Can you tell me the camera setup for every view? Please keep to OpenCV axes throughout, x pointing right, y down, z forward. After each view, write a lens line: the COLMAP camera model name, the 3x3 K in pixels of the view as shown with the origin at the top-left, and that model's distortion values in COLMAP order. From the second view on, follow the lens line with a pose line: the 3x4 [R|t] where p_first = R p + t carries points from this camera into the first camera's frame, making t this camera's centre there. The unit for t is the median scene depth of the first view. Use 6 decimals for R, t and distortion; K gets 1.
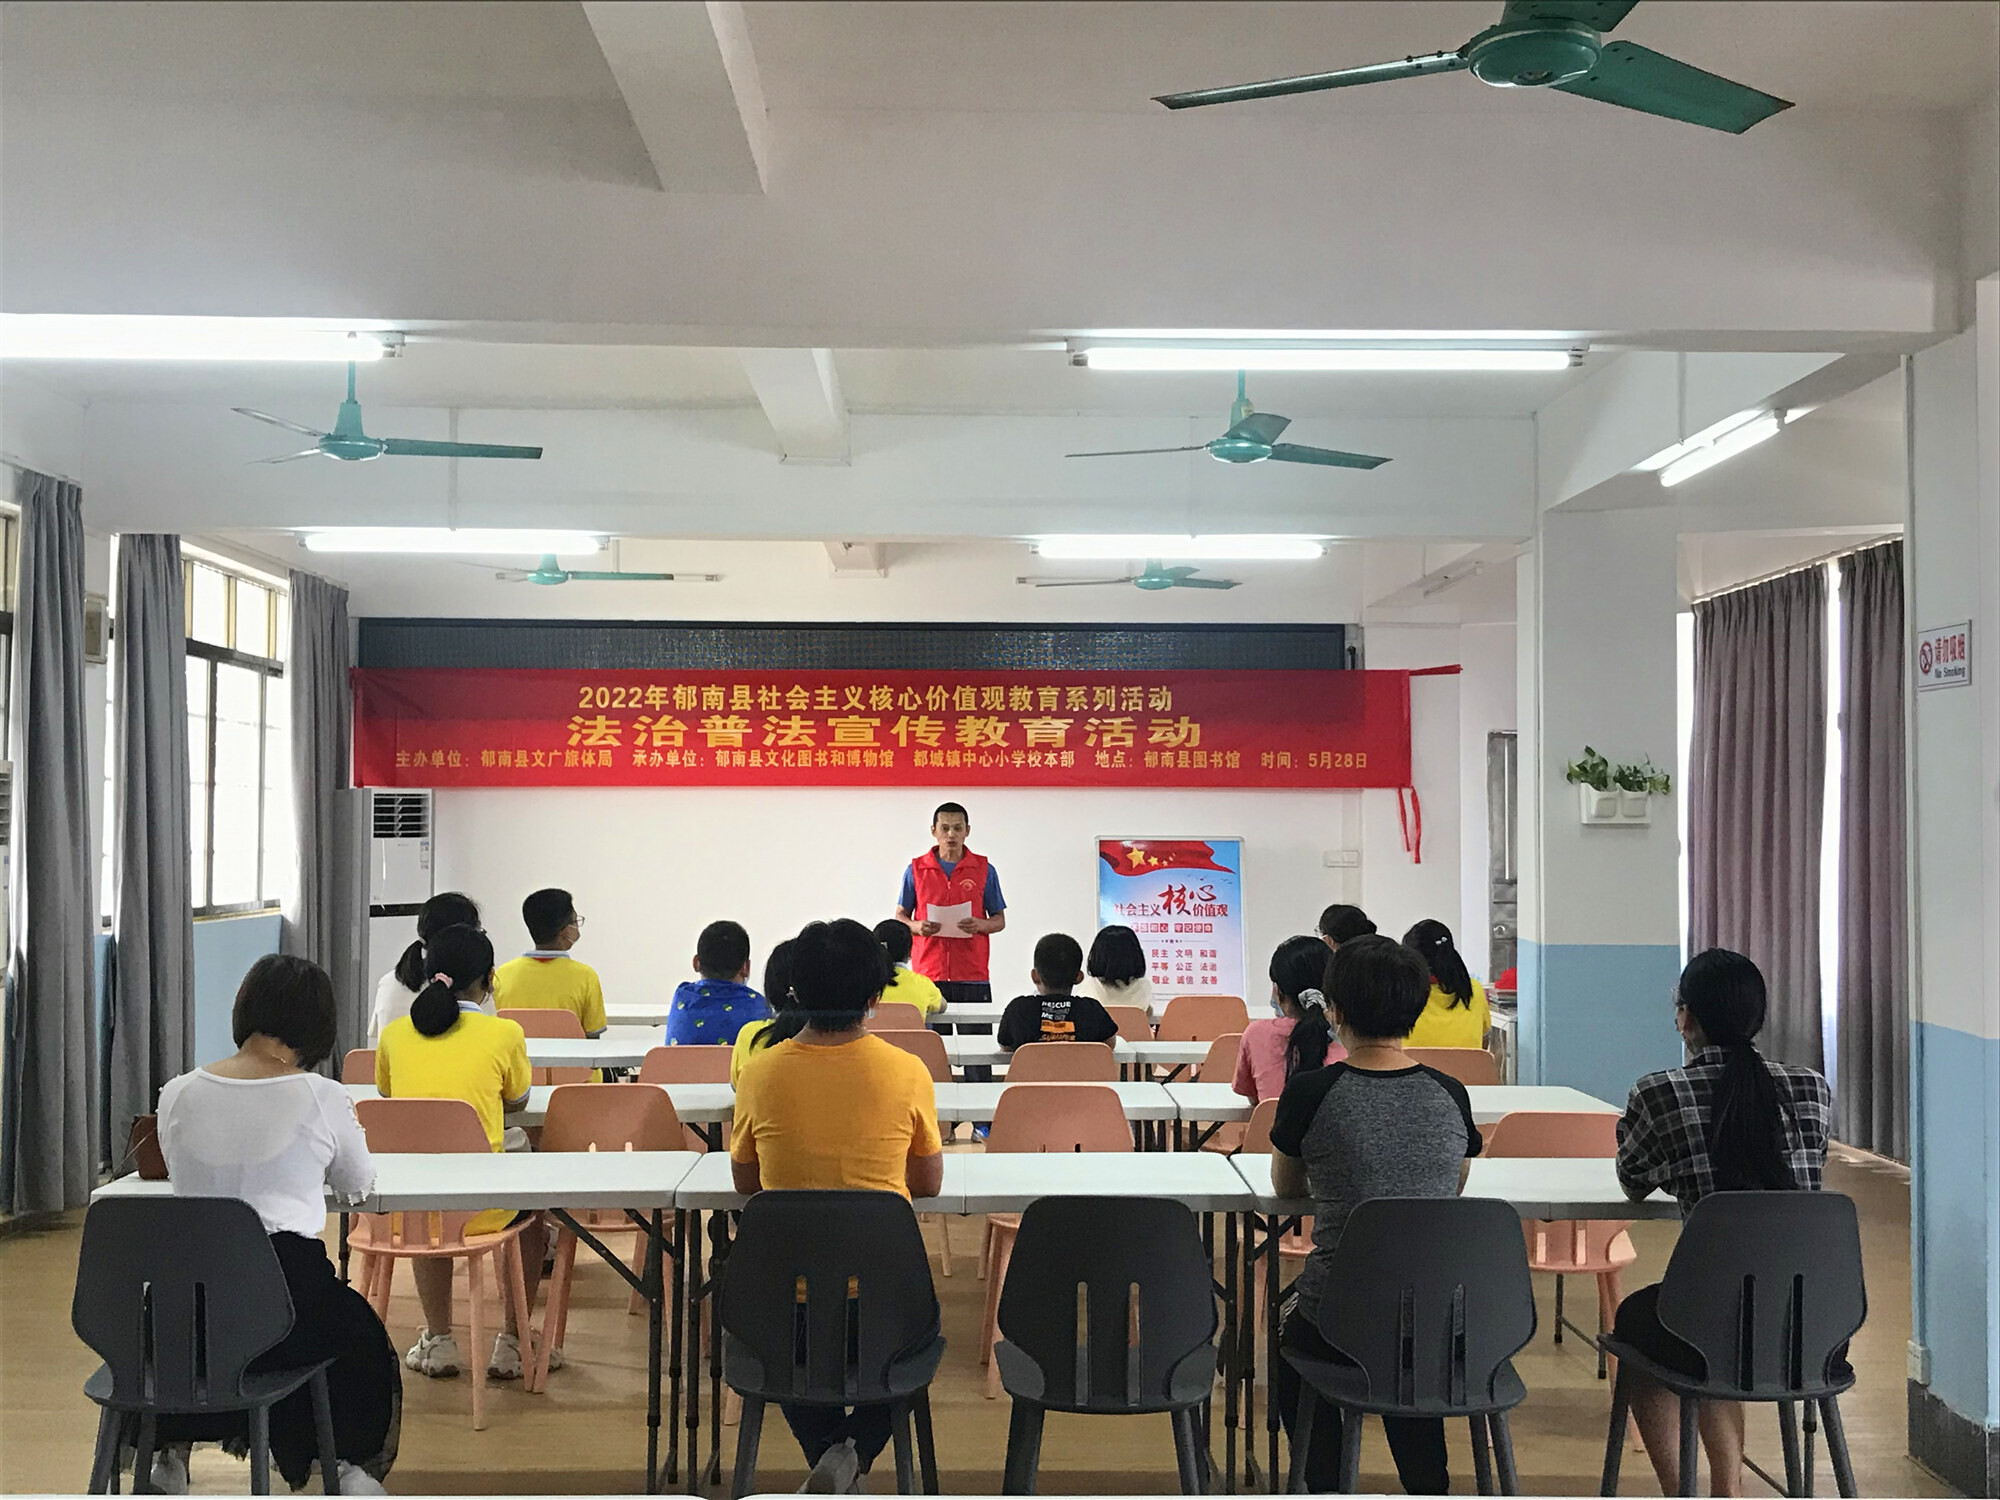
lens RADIAL K [[2437.1, 0, 1000.0], [0, 2437.1, 750.0], [0, 0, 1]] dist [0.132675, -0.005226]
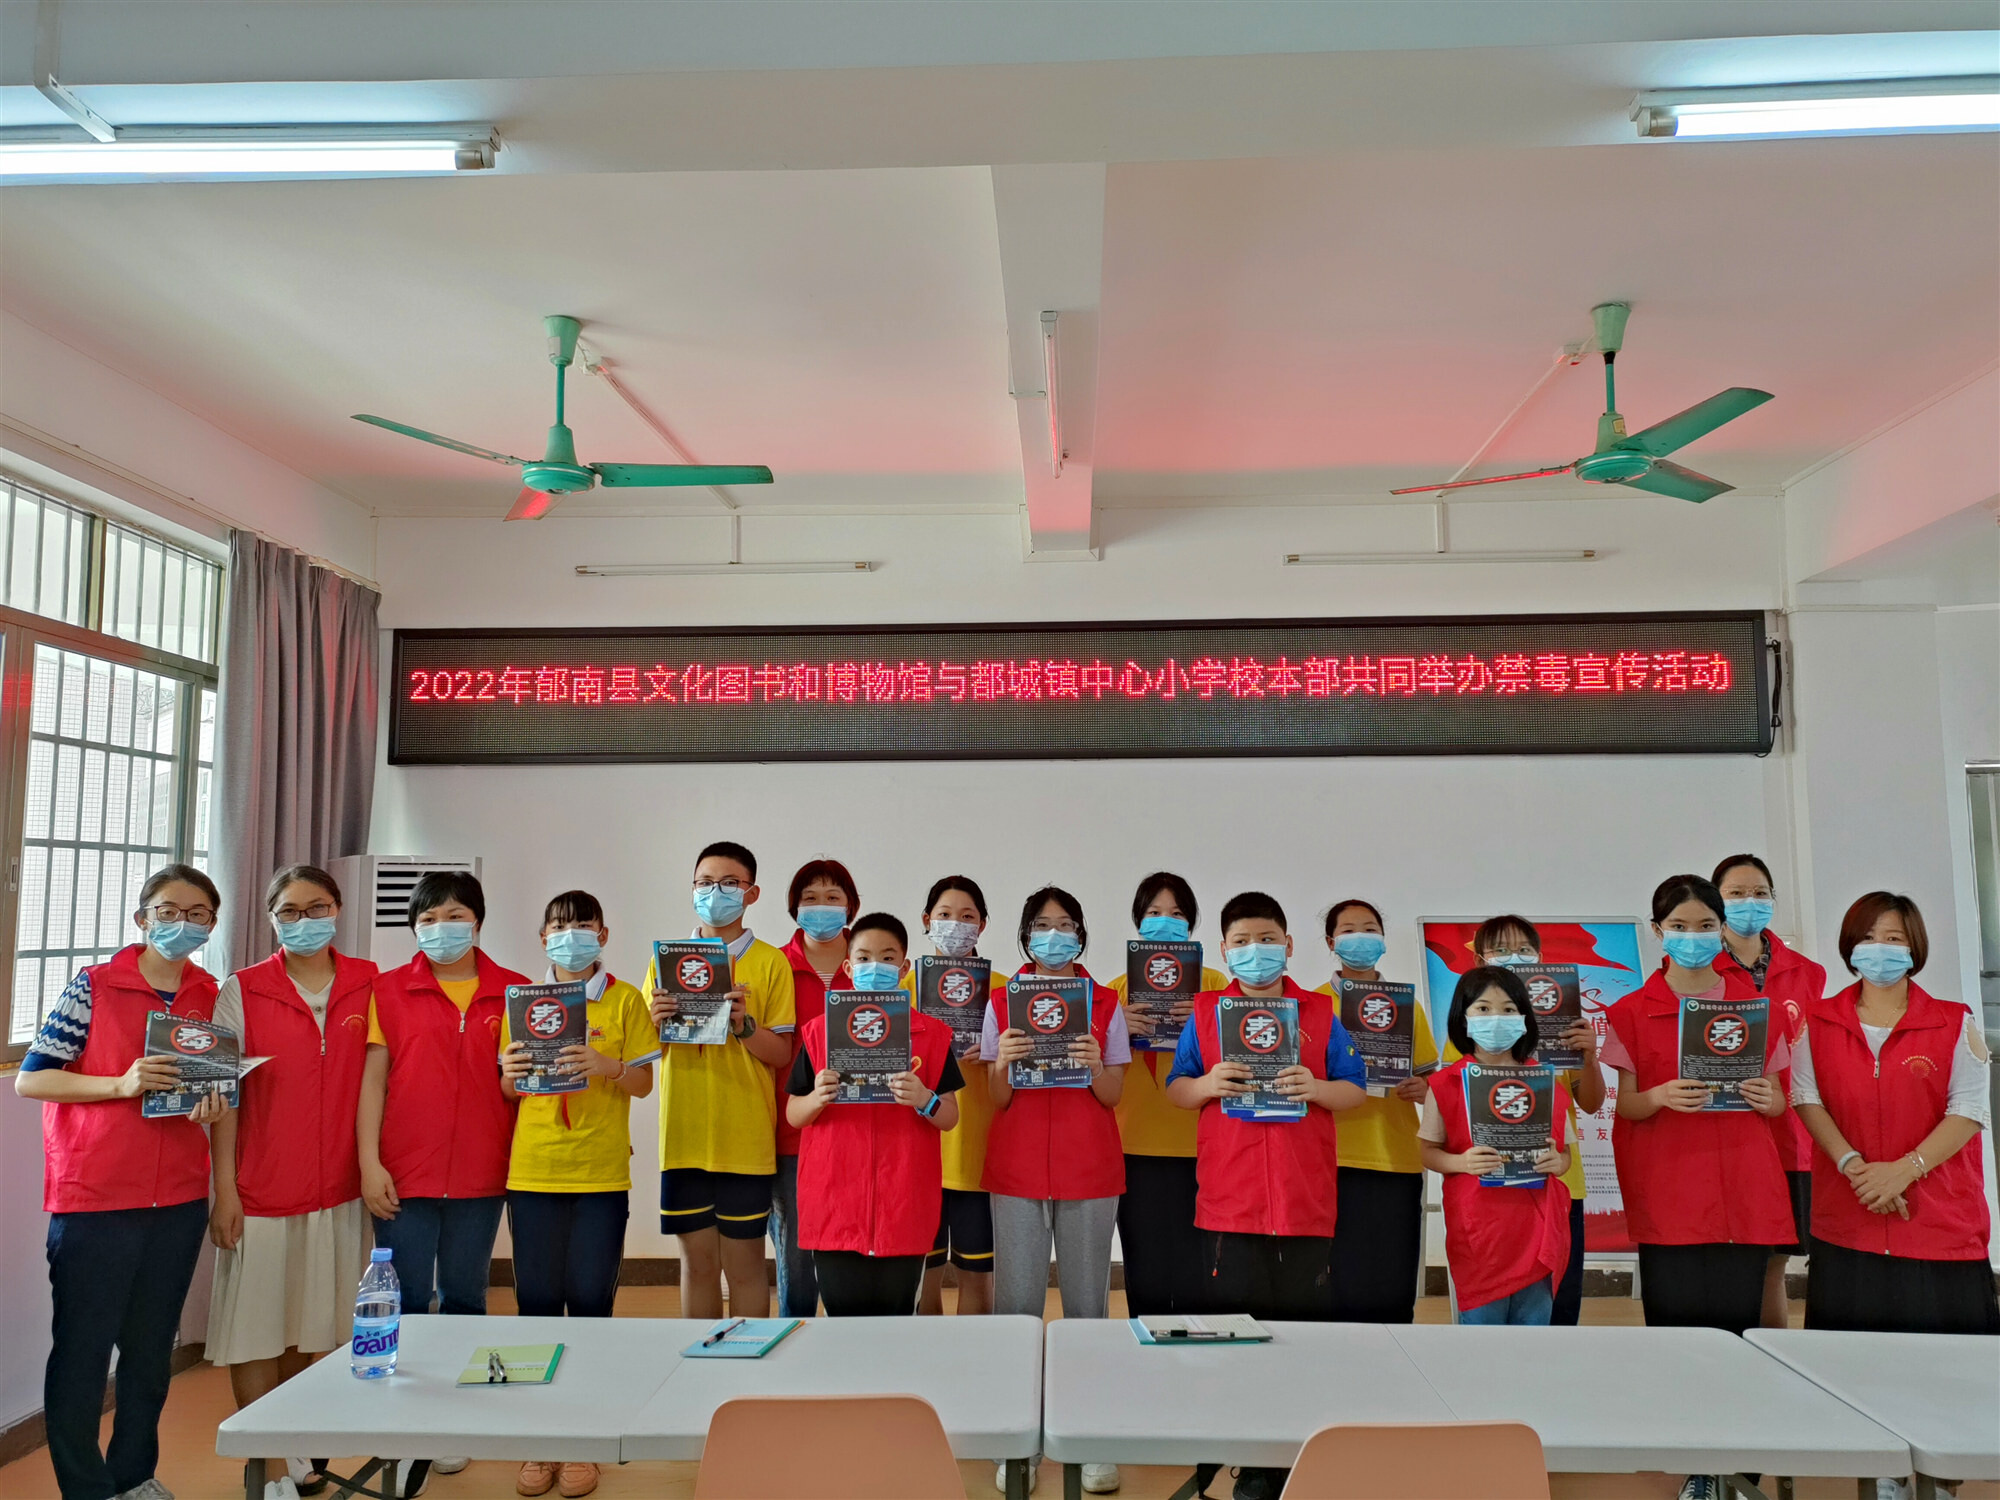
lens RADIAL K [[1479.5, 0, 1000.0], [0, 1479.5, 750.0], [0, 0, 1]] dist [0.071930, -0.064026]
pose [[0.997853, -0.014960, -0.063757, -0.052368], [0.010390, 0.997392, -0.071424, 0.018046], [0.064659, 0.070608, 0.995406, 0.593731]]
